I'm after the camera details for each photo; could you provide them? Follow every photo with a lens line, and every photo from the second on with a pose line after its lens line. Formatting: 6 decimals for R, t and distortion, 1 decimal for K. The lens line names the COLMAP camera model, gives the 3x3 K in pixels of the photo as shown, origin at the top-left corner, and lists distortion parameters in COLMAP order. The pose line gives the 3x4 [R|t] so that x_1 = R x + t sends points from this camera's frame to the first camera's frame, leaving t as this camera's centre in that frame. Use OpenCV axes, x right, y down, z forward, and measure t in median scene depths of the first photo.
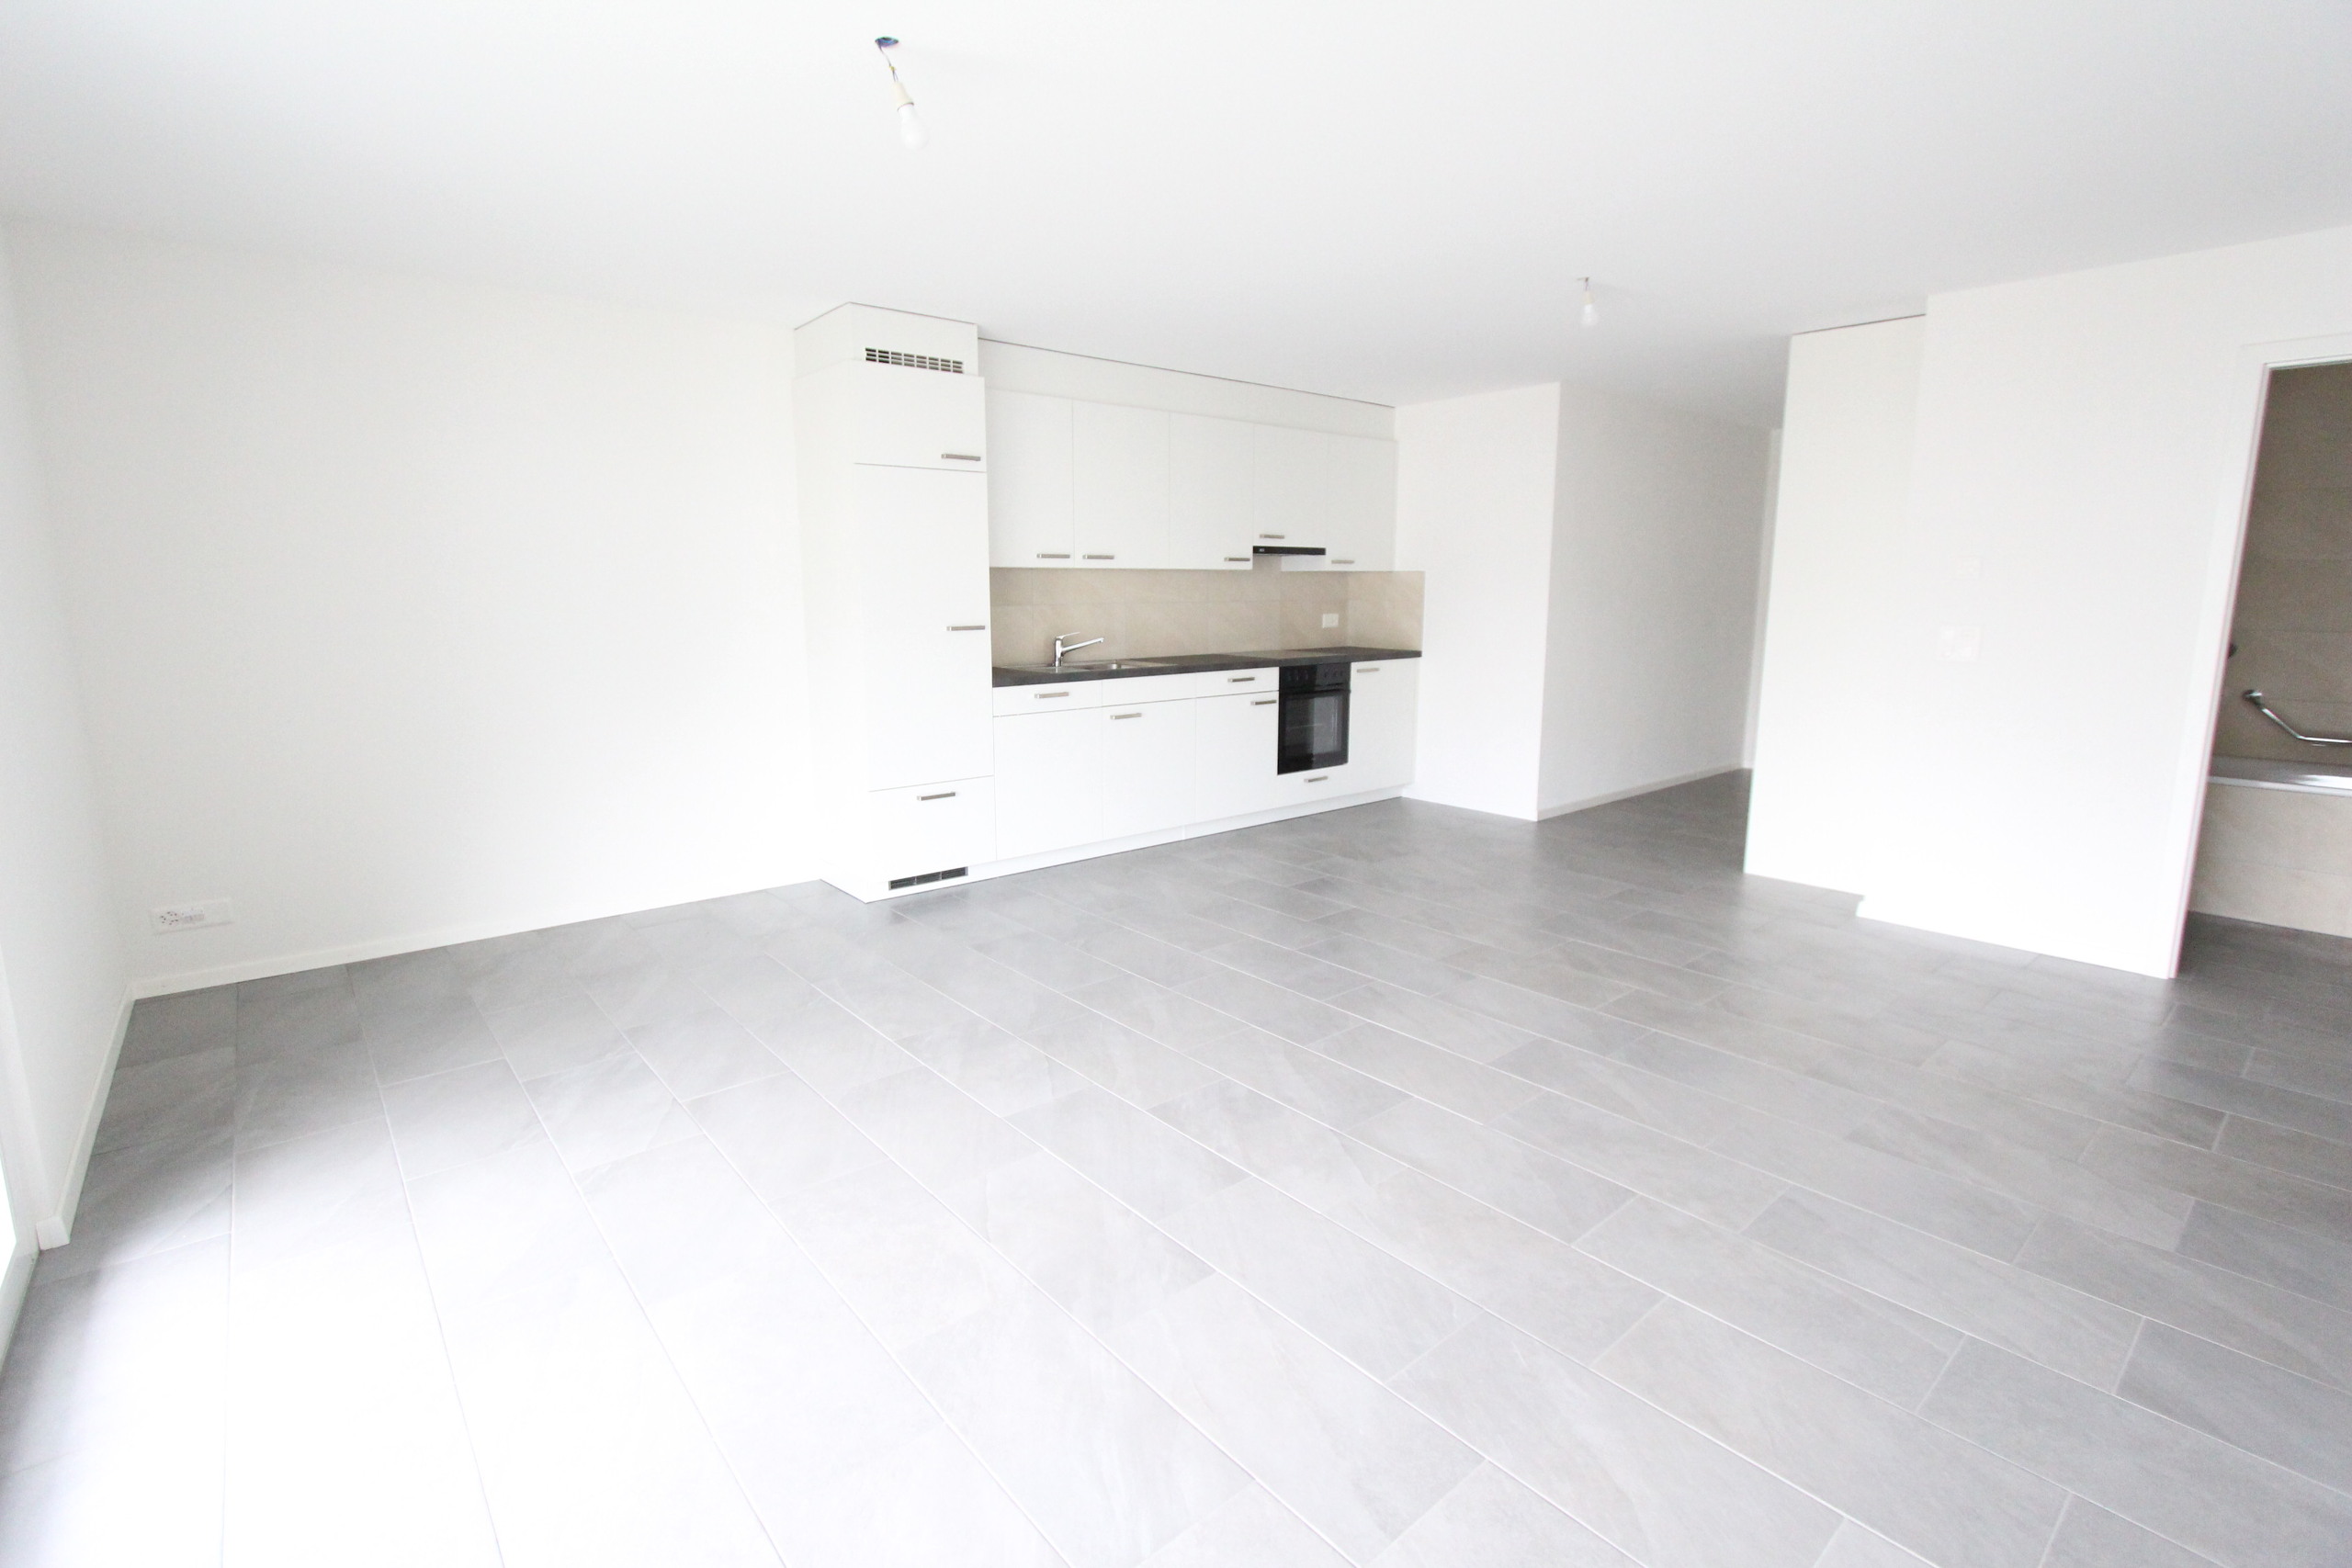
lens RADIAL K [[1077.2, 0, 1152.8], [0, 1077.2, 768.5], [0, 0, 1]] dist [-0.018261, -0.000162]
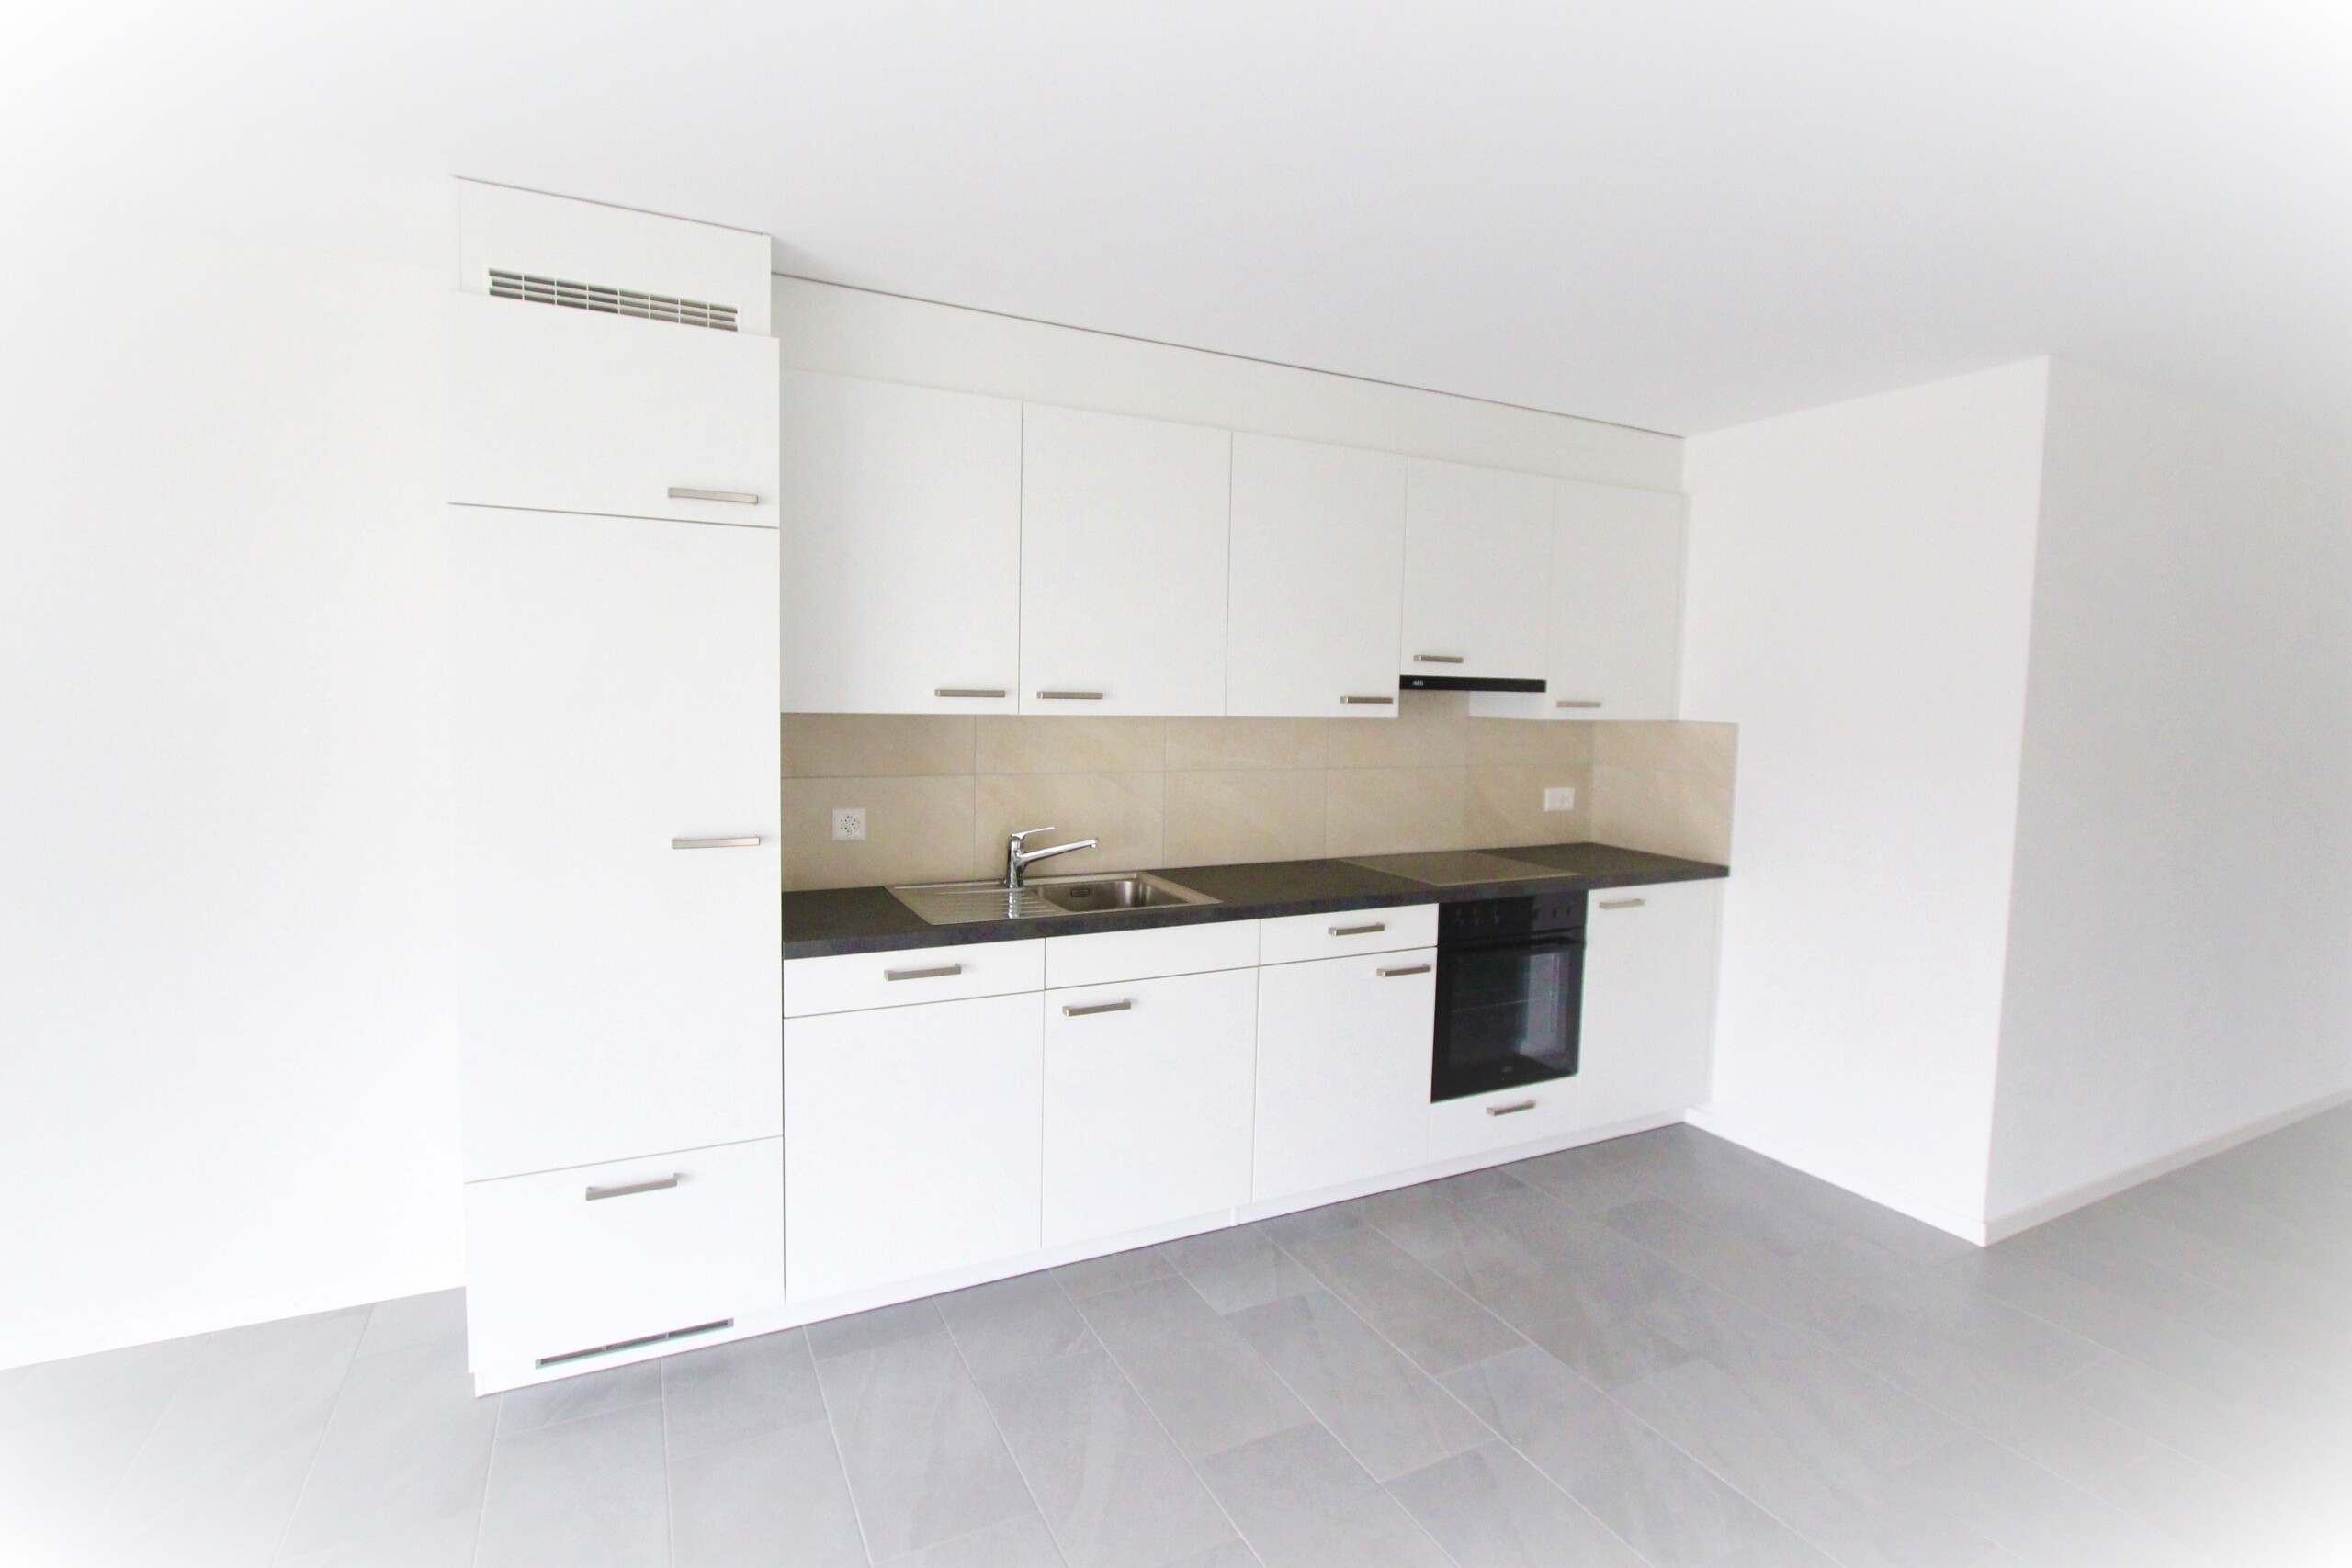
lens RADIAL K [[1077.2, 0, 1152.8], [0, 1077.2, 768.5], [0, 0, 1]] dist [-0.018261, -0.000162]
pose [[0.971438, 0.038667, -0.234123, 0.100216], [-0.061380, 0.994002, -0.090516, -0.101884], [0.229219, 0.102301, 0.967984, 0.443592]]
